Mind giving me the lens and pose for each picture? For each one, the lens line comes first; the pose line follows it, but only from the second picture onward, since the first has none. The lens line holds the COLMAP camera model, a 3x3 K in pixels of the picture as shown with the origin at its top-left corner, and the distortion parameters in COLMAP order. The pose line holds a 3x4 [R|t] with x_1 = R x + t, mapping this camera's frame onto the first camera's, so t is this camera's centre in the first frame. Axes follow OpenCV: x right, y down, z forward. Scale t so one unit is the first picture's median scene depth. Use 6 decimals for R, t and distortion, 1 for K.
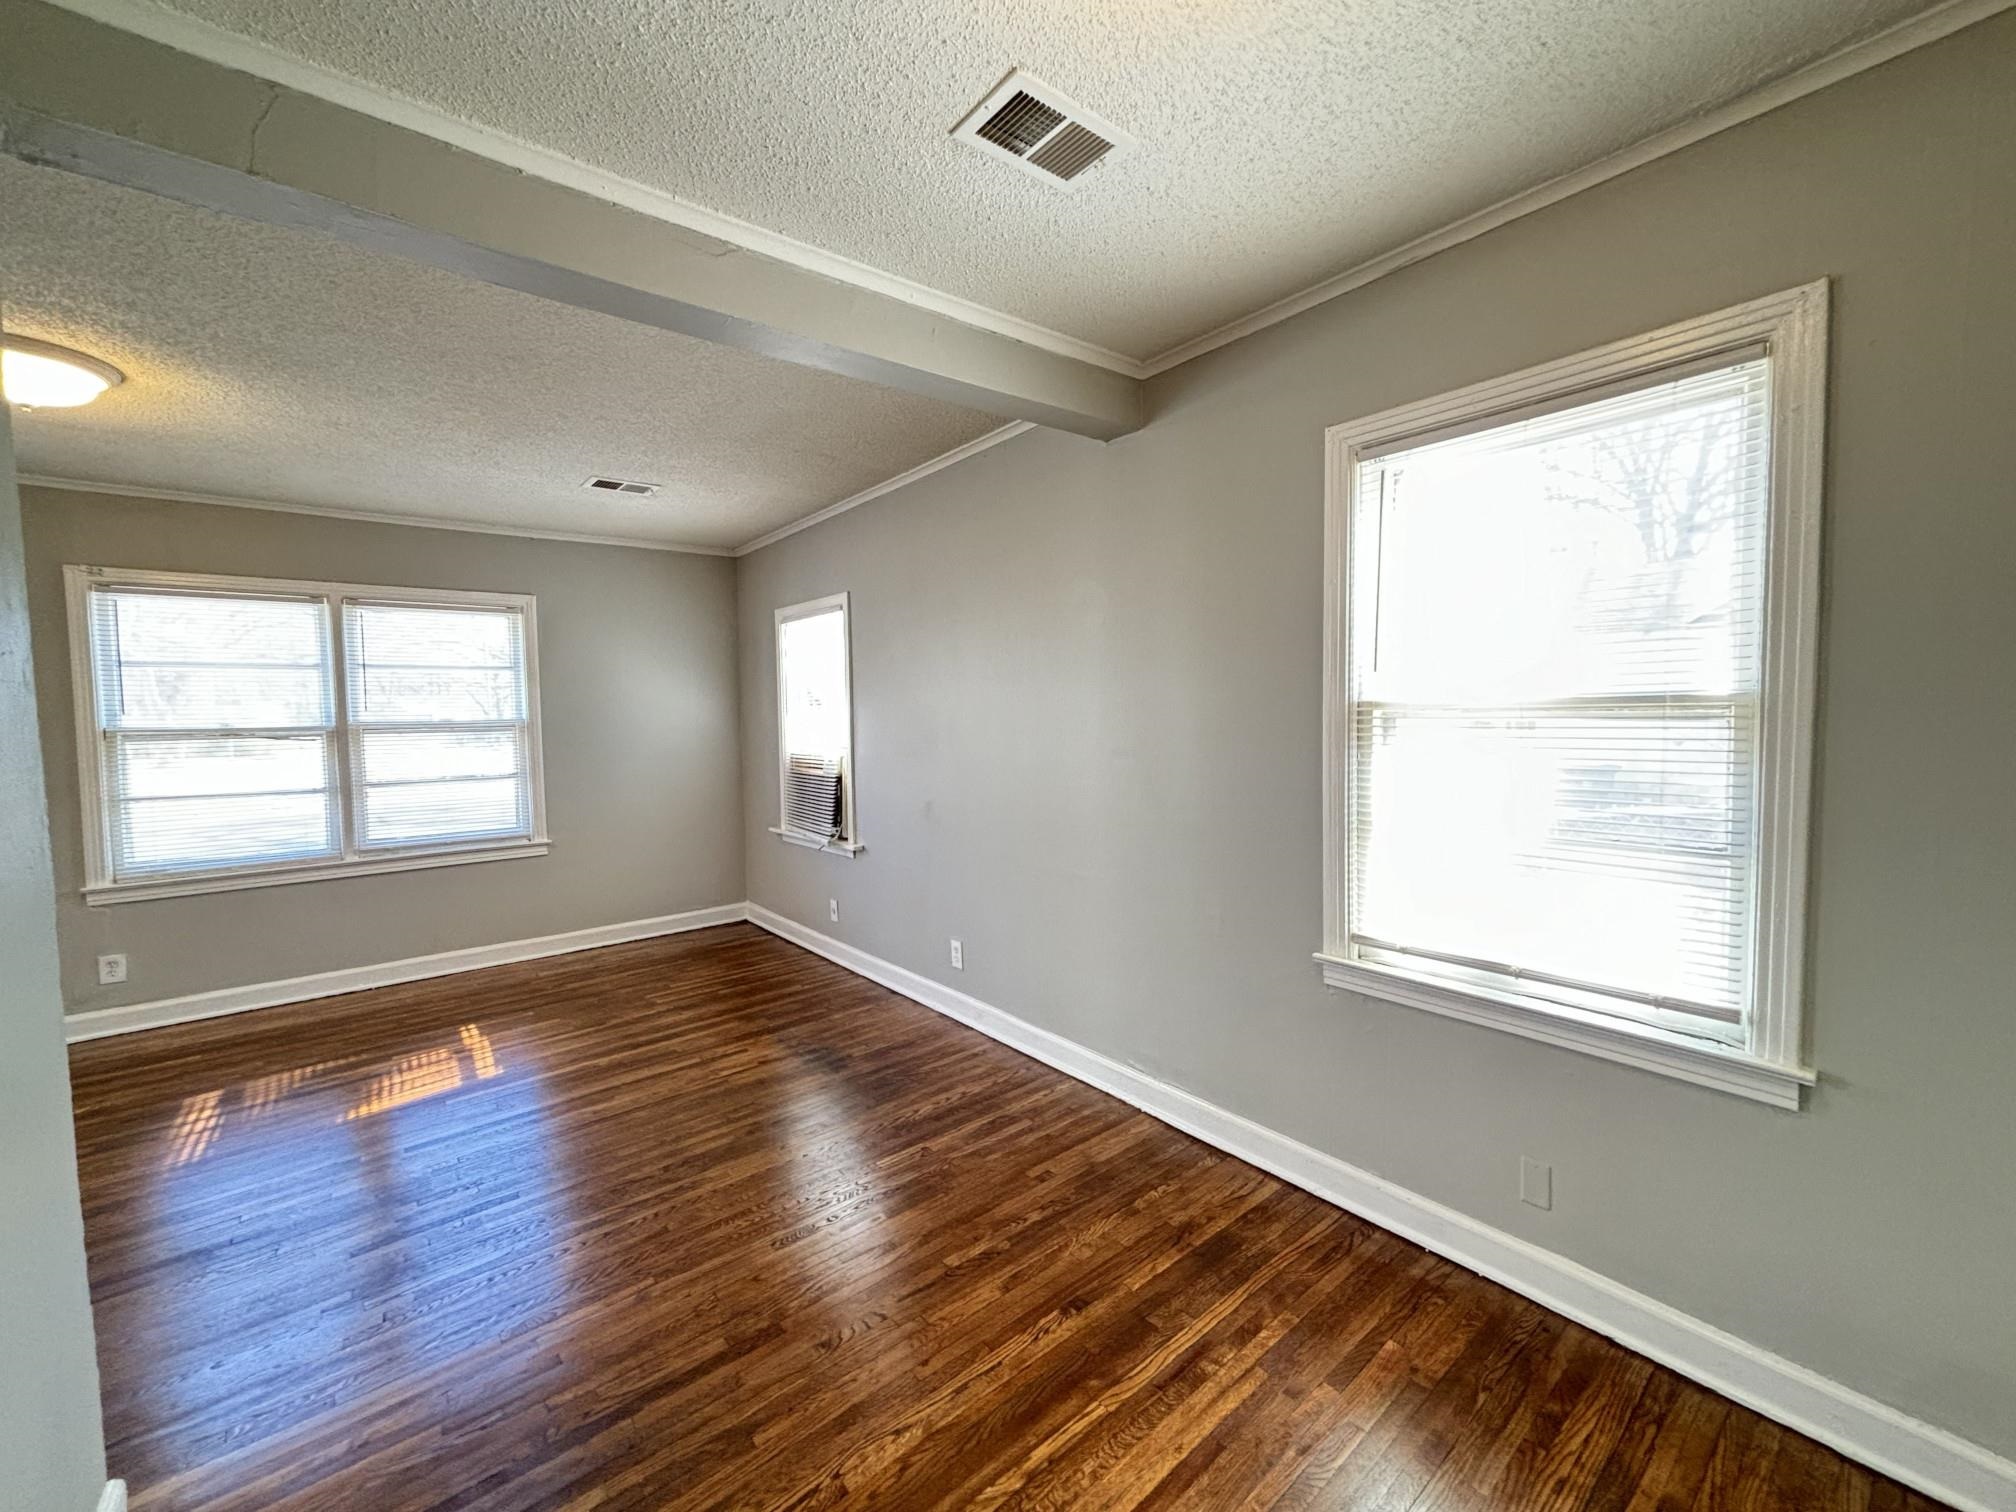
lens RADIAL K [[818.0, 0, 999.1], [0, 818.0, 755.1], [0, 0, 1]] dist [-0.001678, 0.003378]
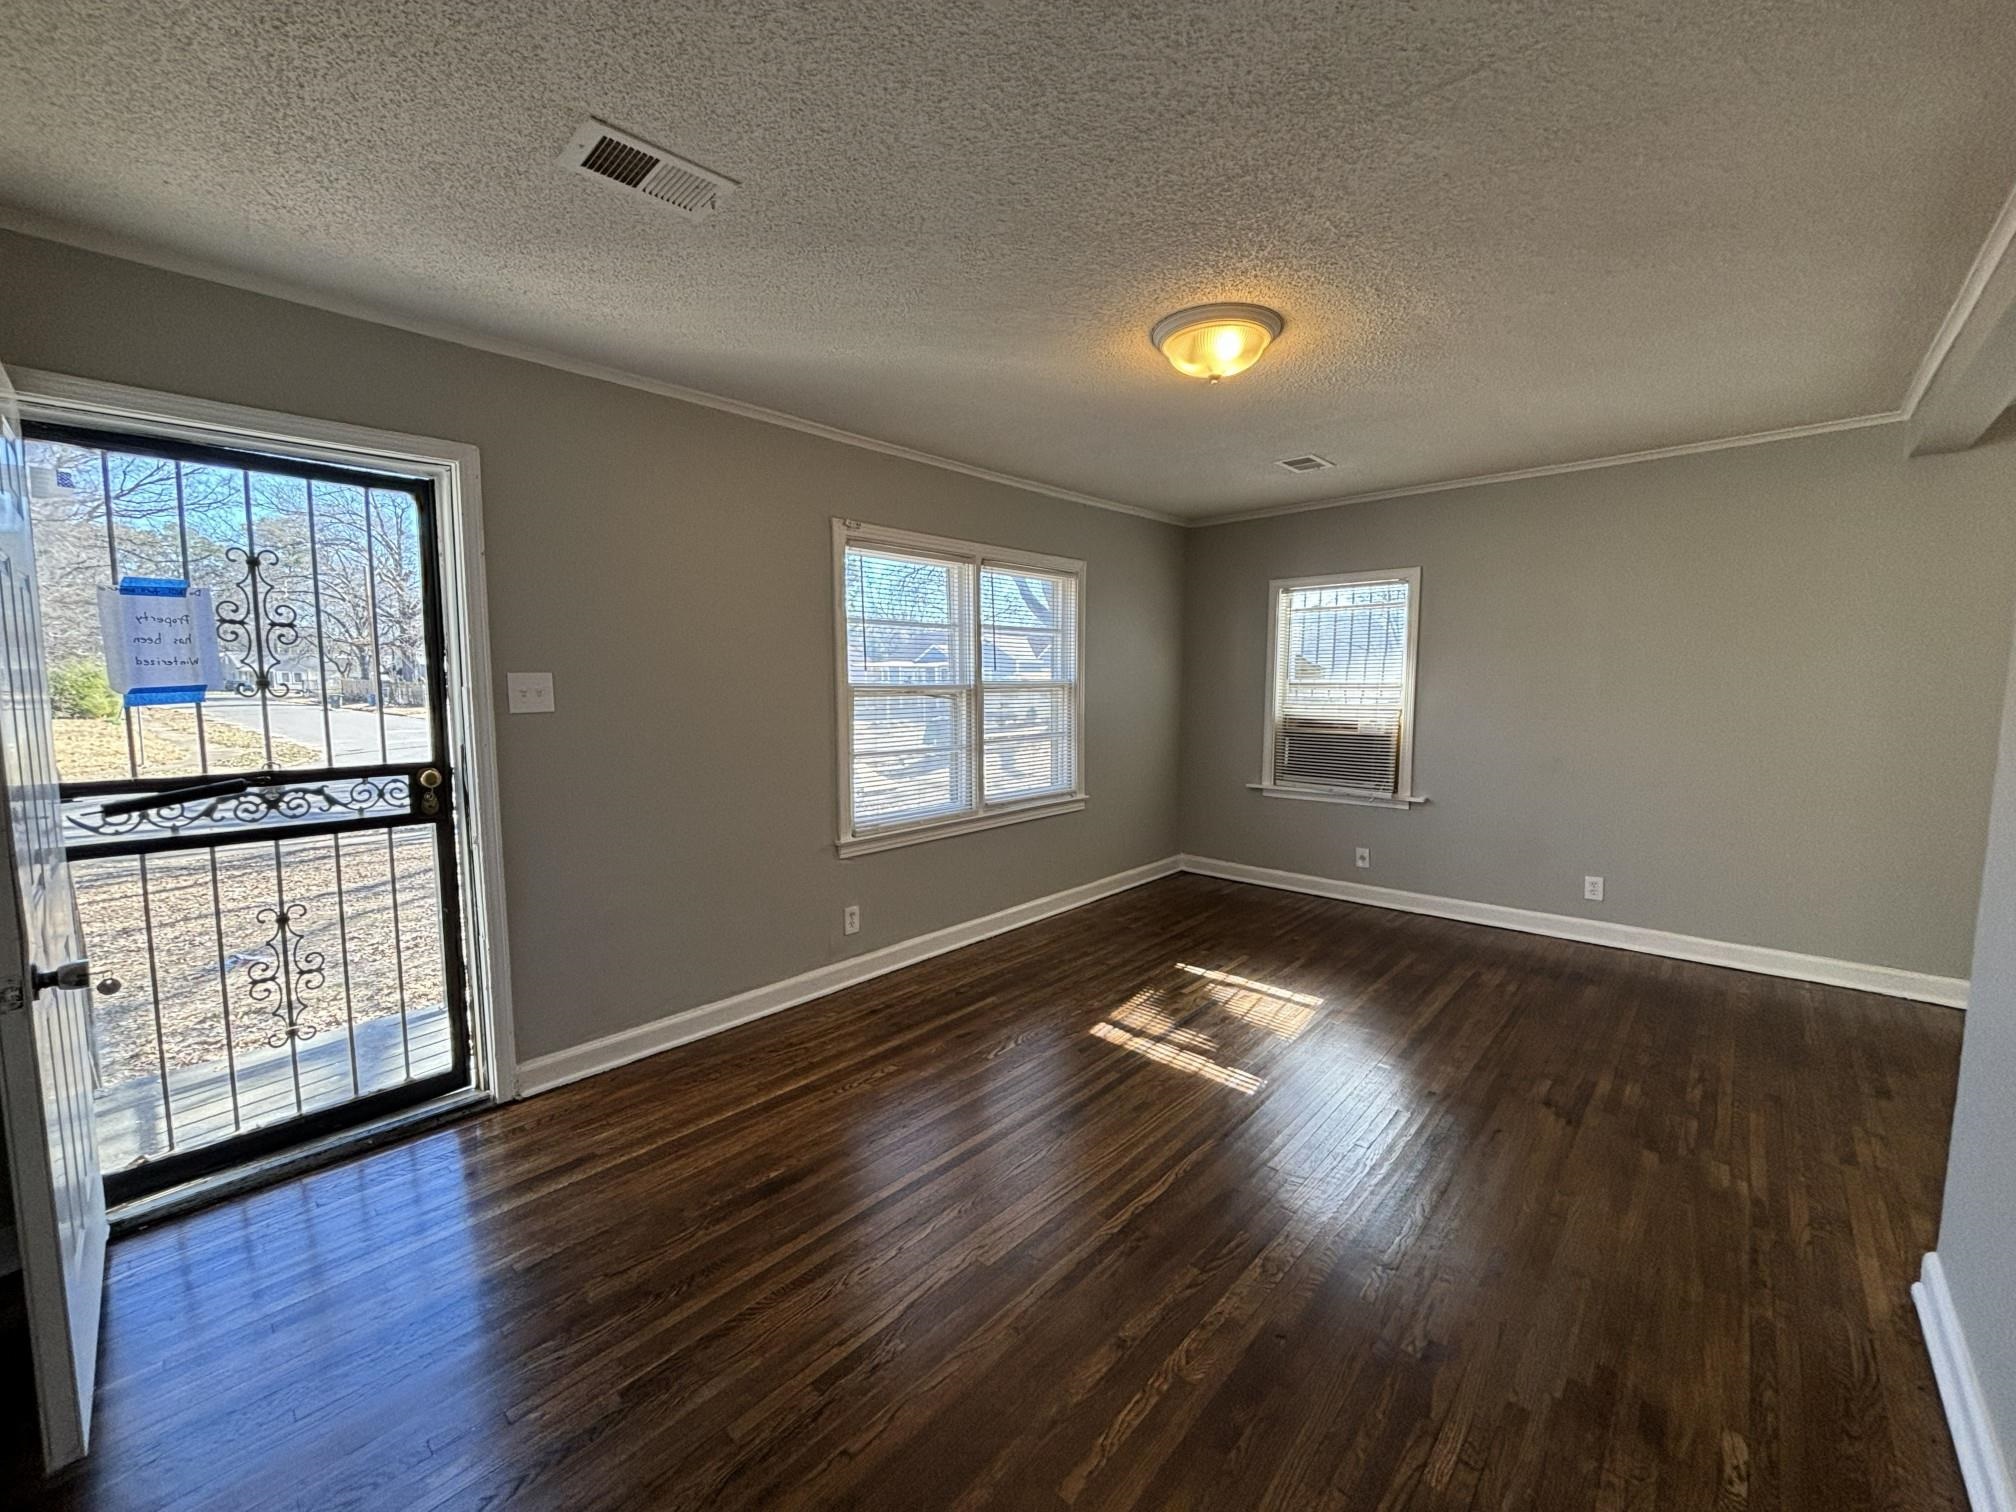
lens RADIAL K [[808.8, 0, 1012.7], [0, 808.8, 754.5], [0, 0, 1]] dist [-0.001666, -0.000114]
pose [[0.988457, 0.000935, 0.151499, -1.040919], [-0.006506, 0.999321, 0.036276, 0.017079], [-0.151362, -0.036843, 0.987792, -0.009690]]
